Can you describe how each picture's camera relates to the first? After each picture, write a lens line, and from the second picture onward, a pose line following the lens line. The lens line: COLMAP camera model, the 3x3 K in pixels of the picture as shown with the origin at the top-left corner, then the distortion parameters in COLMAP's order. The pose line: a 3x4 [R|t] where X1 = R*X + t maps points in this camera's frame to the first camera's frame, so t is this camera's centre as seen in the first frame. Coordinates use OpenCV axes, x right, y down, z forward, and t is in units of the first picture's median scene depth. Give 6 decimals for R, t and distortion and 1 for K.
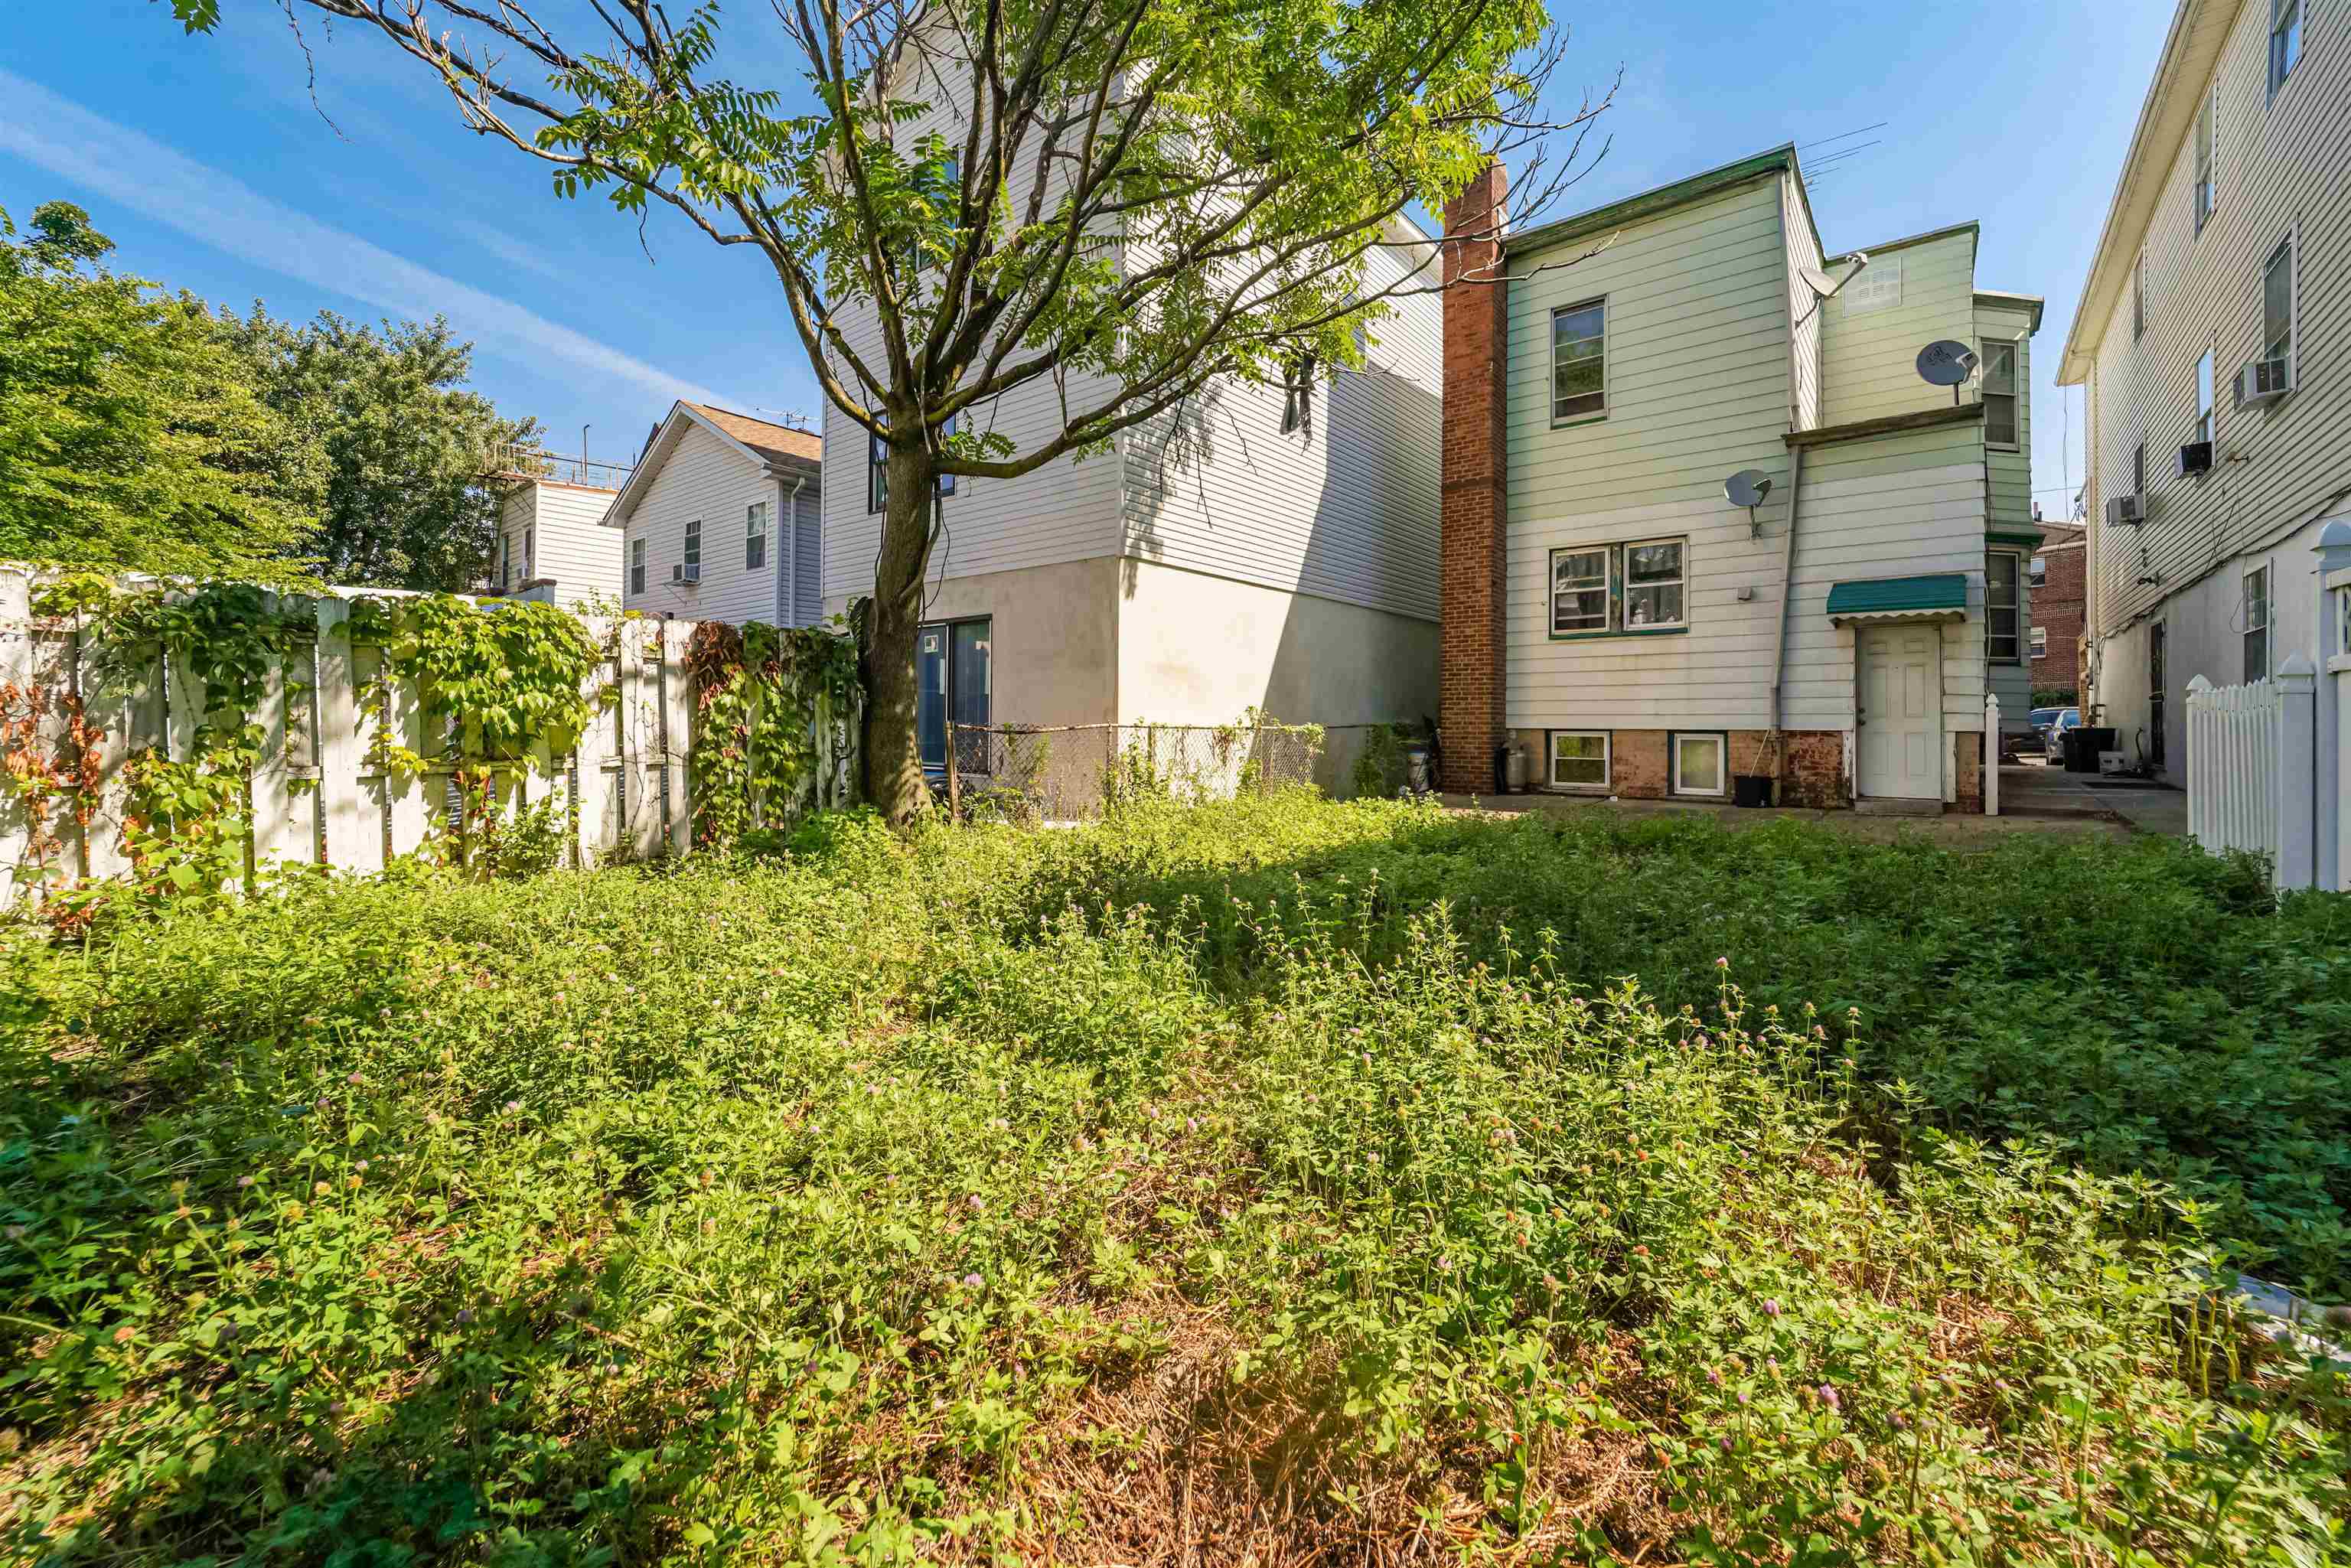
lens RADIAL K [[955.3, 0, 1214.3], [0, 955.3, 725.8], [0, 0, 1]] dist [-0.005471, -0.001349]
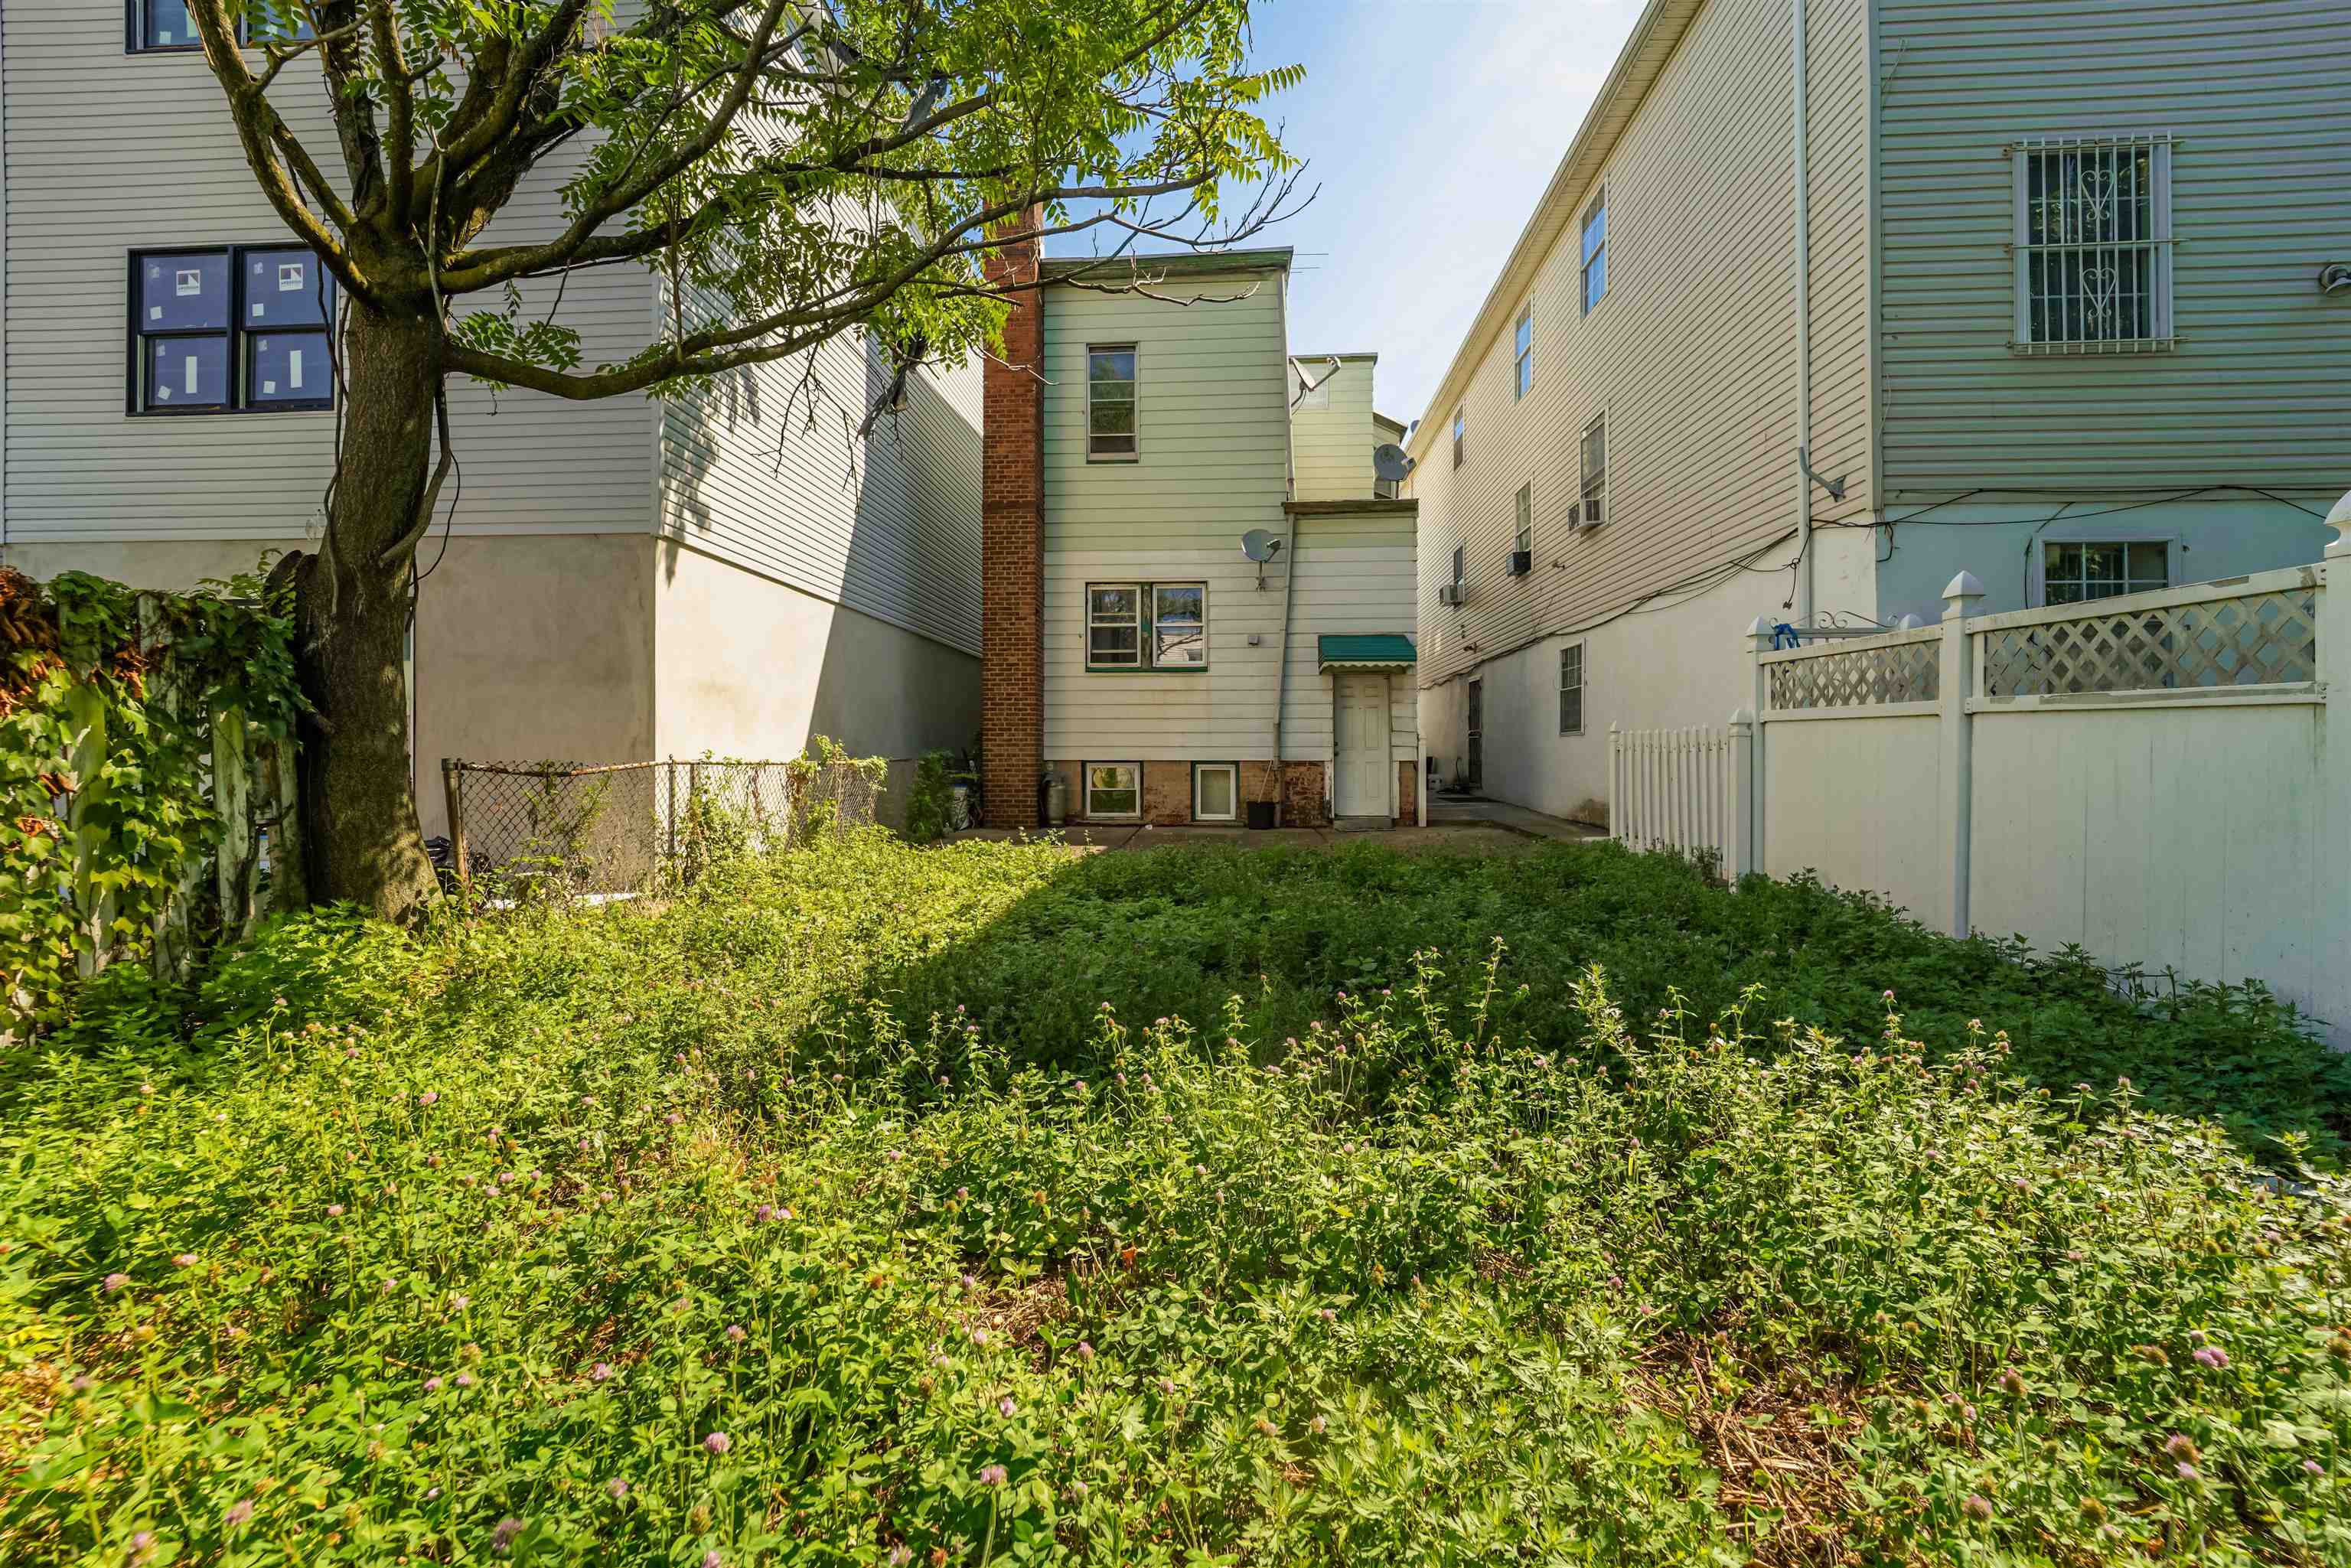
lens RADIAL K [[955.3, 0, 1185.0], [0, 955.3, 758.4], [0, 0, 1]] dist [-0.005471, -0.001349]
pose [[0.823617, -0.005582, 0.567119, -0.154723], [0.003176, 0.999981, 0.005231, -0.004679], [-0.567138, -0.002508, 0.823619, 0.125925]]
